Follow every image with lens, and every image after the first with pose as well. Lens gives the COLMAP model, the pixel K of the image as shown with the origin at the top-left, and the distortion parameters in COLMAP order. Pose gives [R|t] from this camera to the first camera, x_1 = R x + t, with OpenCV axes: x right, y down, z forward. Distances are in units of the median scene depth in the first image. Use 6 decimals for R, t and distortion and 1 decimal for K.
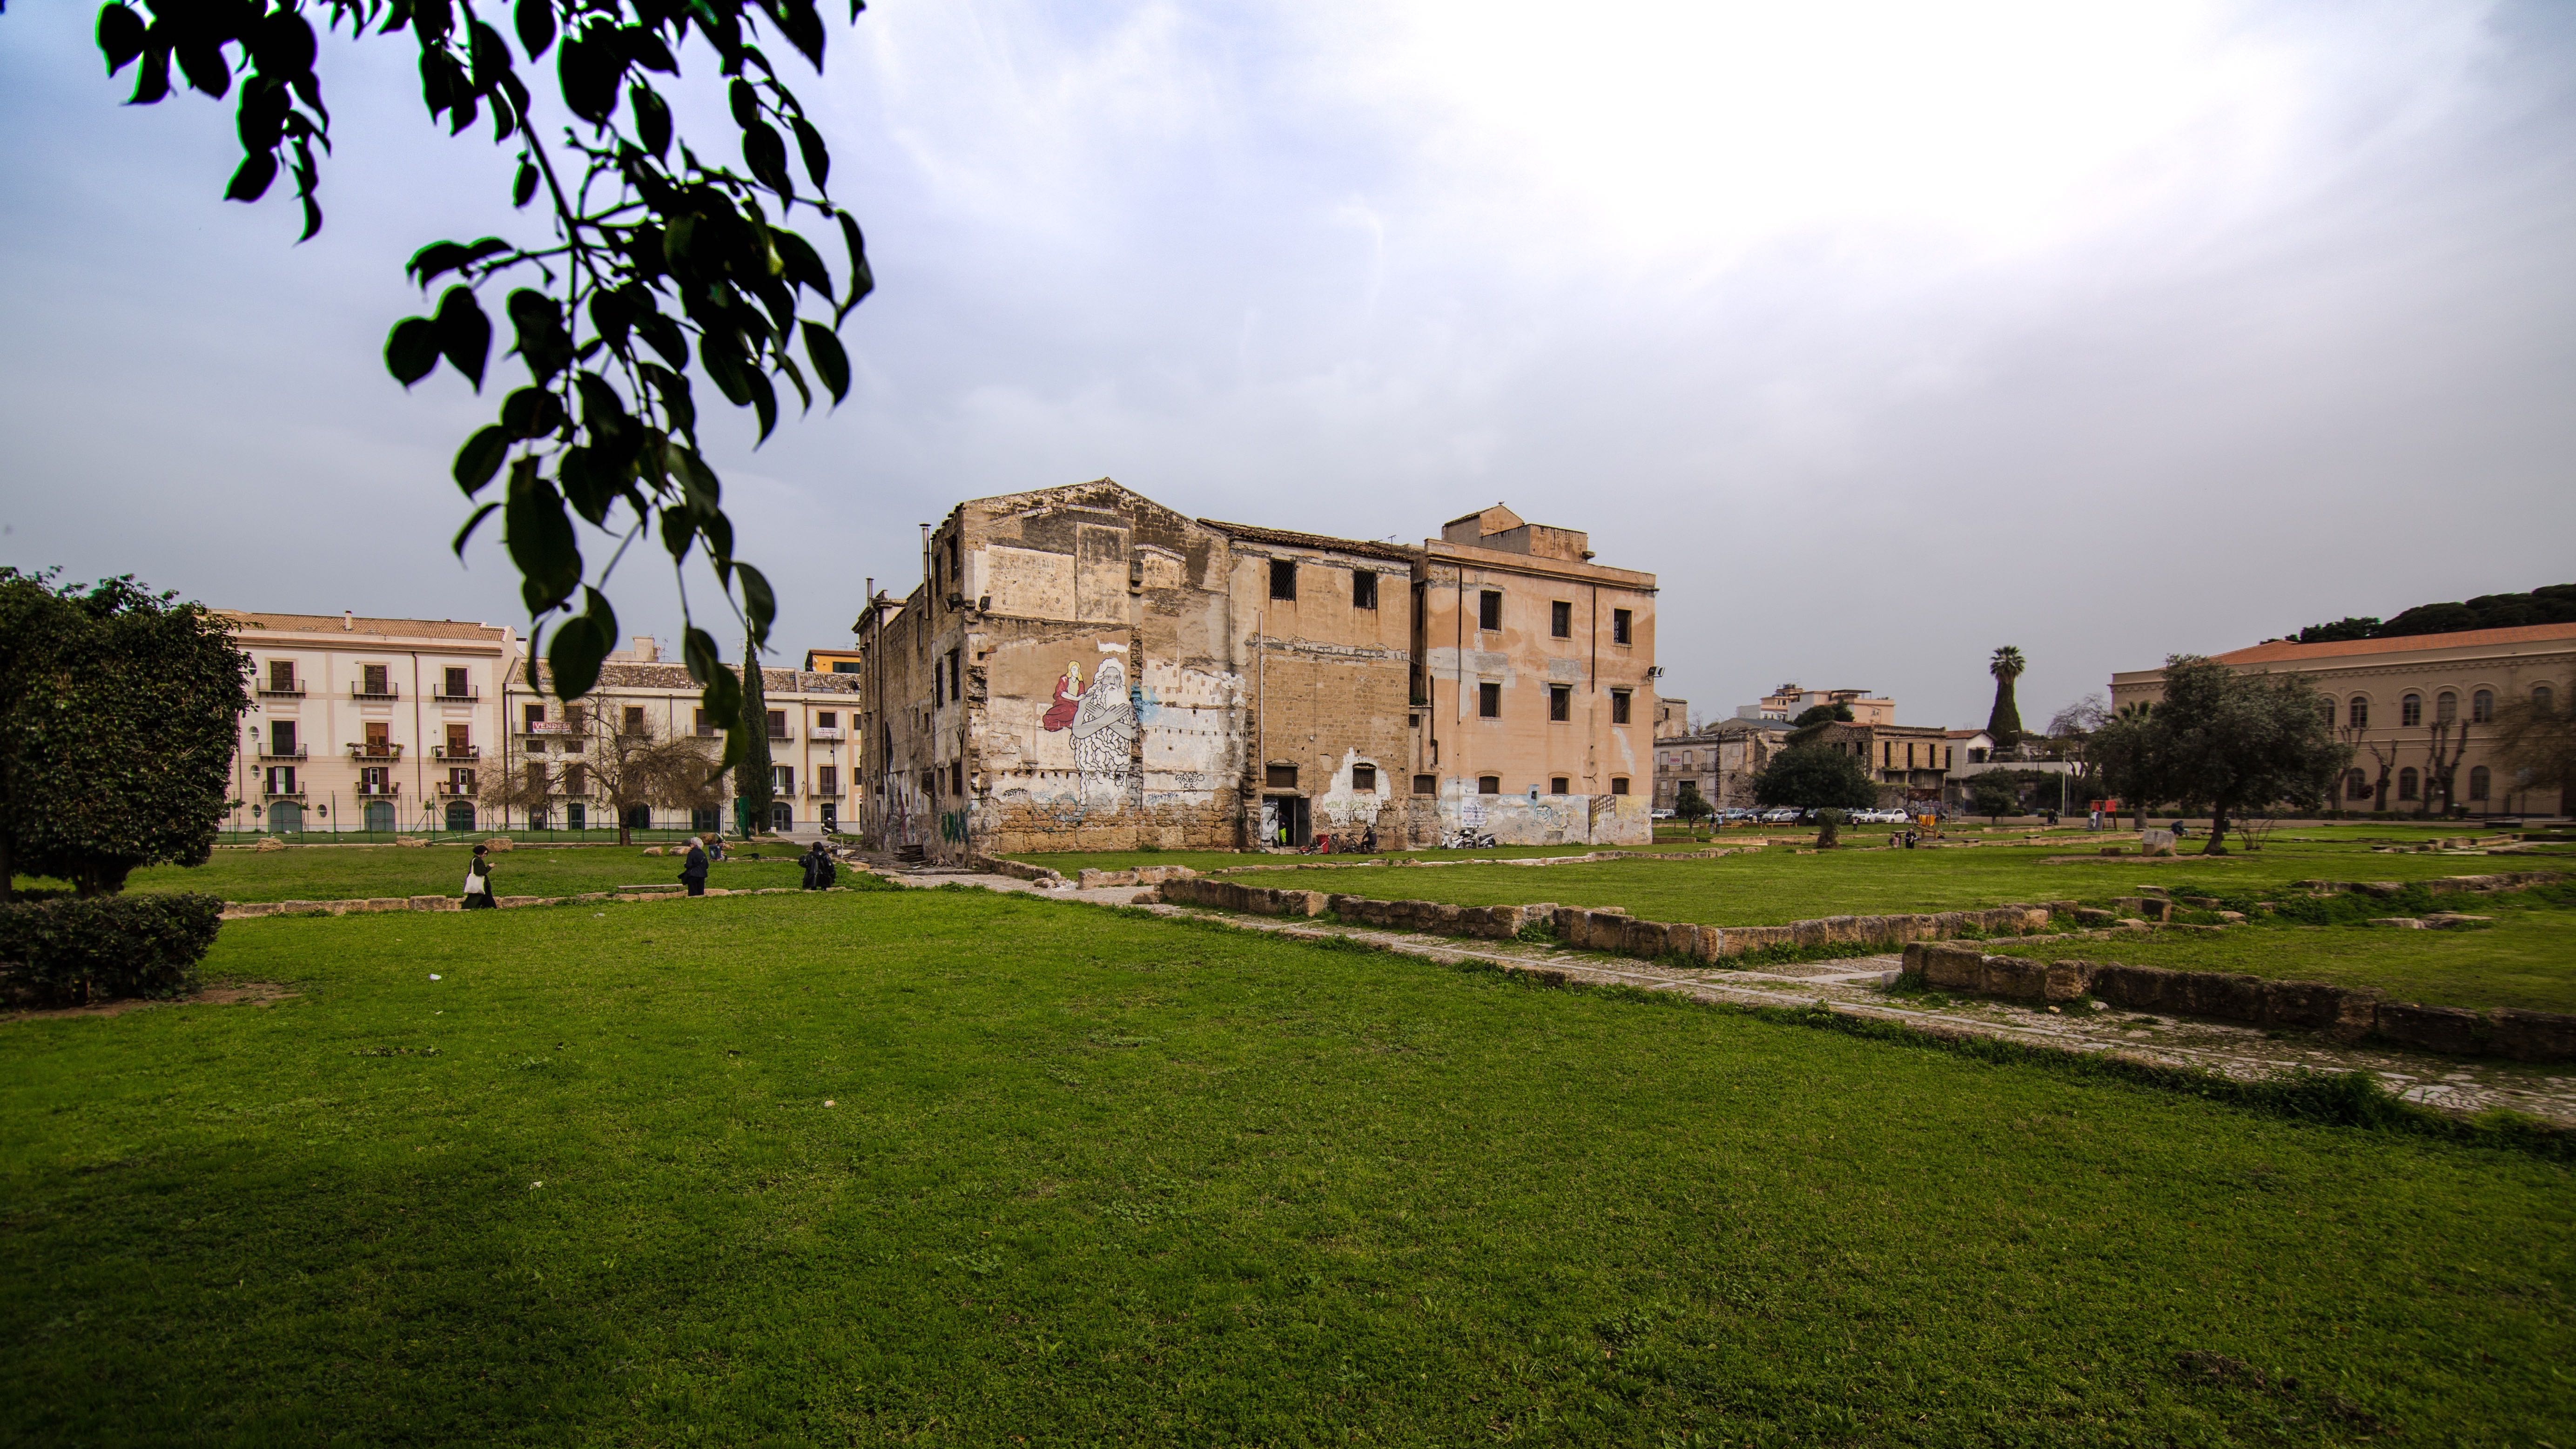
lens RADIAL K [[1210.7, 0, 1287.3], [0, 1210.7, 863.8], [0, 0, 1]] dist [-0.010008, -0.000672]
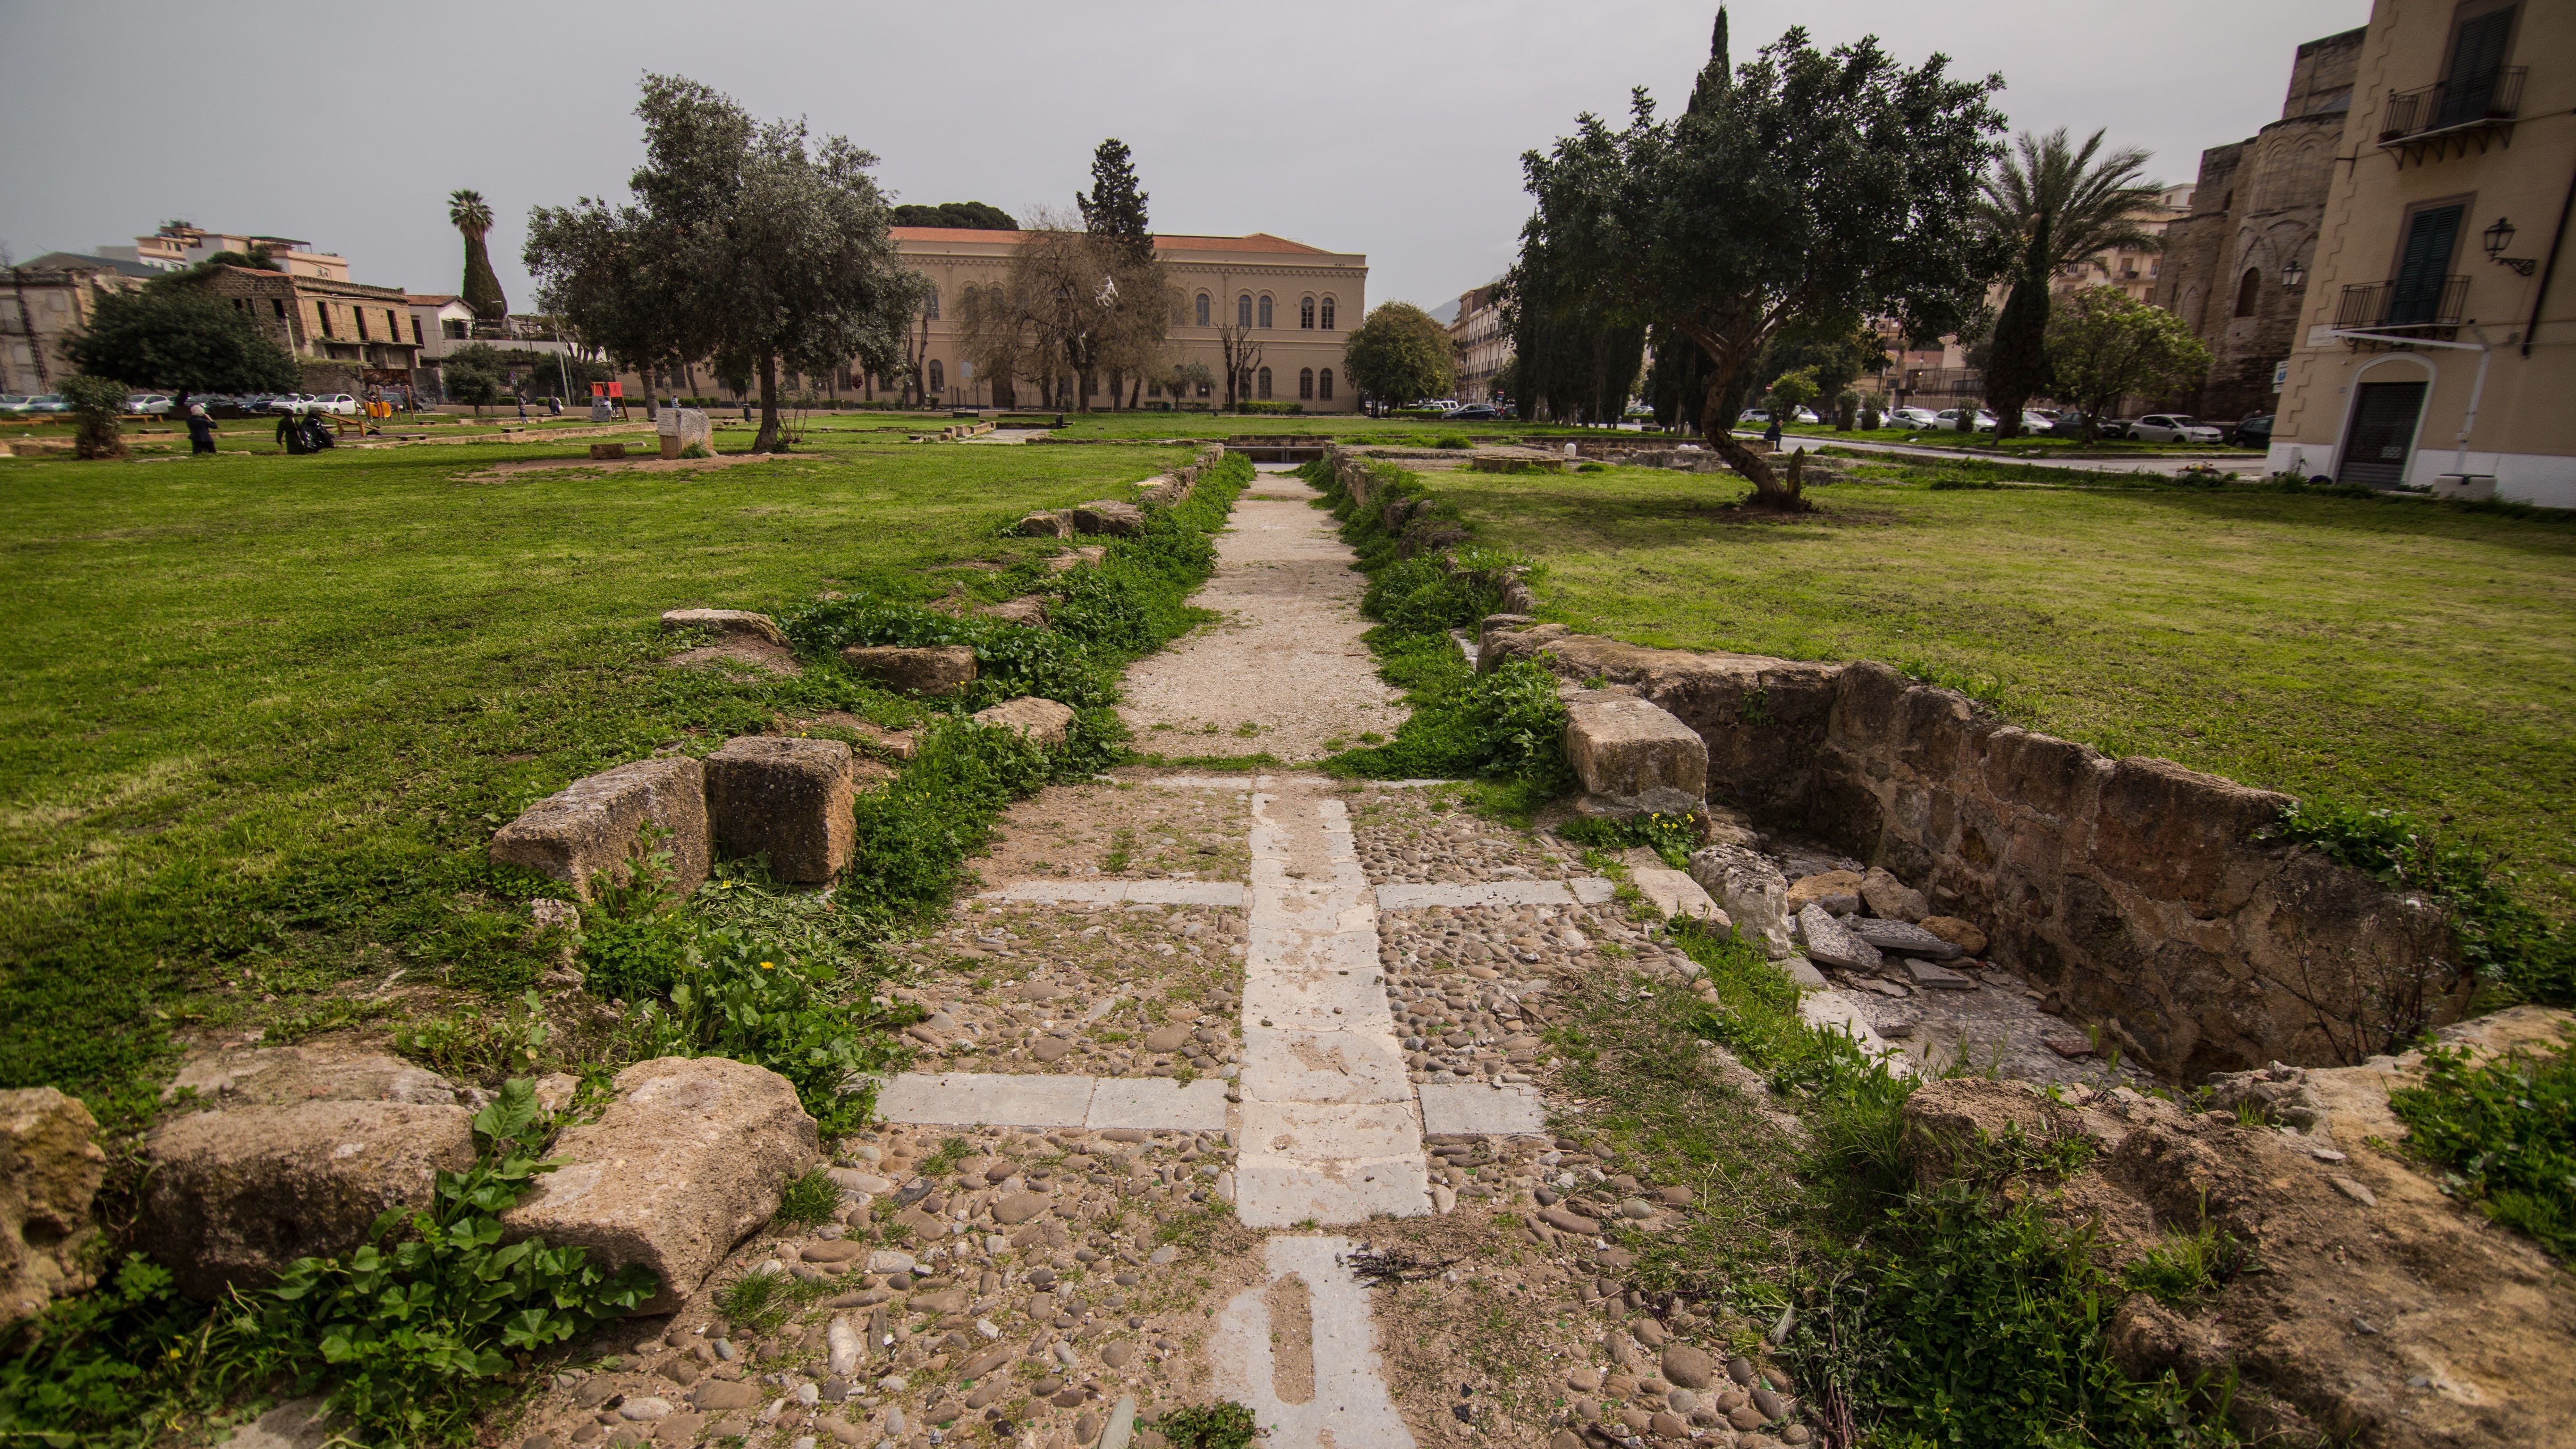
lens RADIAL K [[1162.6, 0, 1291.8], [0, 1162.6, 770.3], [0, 0, 1]] dist [-0.000736, -0.011608]
pose [[0.454339, -0.256603, 0.853072, 0.249096], [0.028387, 0.961299, 0.274040, -0.004909], [-0.890377, -0.100291, 0.444039, 0.350090]]
